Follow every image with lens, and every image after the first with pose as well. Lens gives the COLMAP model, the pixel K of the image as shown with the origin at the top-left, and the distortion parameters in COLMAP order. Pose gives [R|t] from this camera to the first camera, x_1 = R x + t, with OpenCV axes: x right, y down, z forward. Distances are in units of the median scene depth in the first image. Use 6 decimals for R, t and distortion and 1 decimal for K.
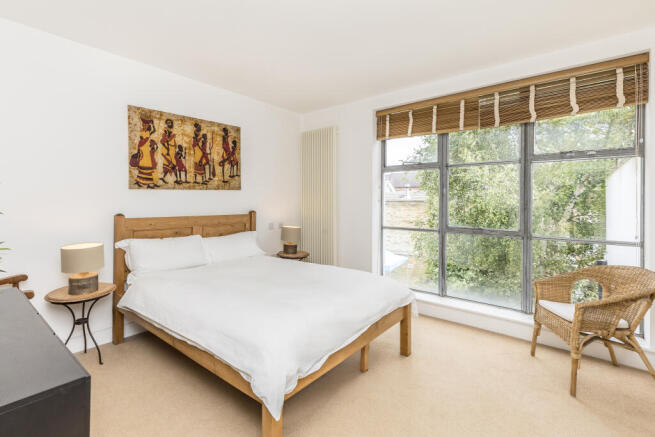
lens RADIAL K [[298.6, 0, 312.4], [0, 298.6, 204.1], [0, 0, 1]] dist [0.005837, -0.000189]
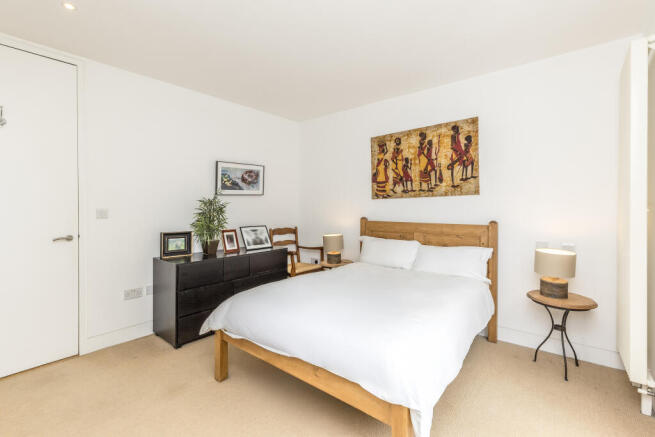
lens RADIAL K [[298.6, 0, 326.9], [0, 298.6, 212.1], [0, 0, 1]] dist [0.005837, -0.000189]
pose [[0.028167, 0.016445, -0.999468, 0.633879], [-0.006497, 0.999847, 0.016268, -0.011743], [0.999582, 0.006035, 0.028269, 0.650736]]
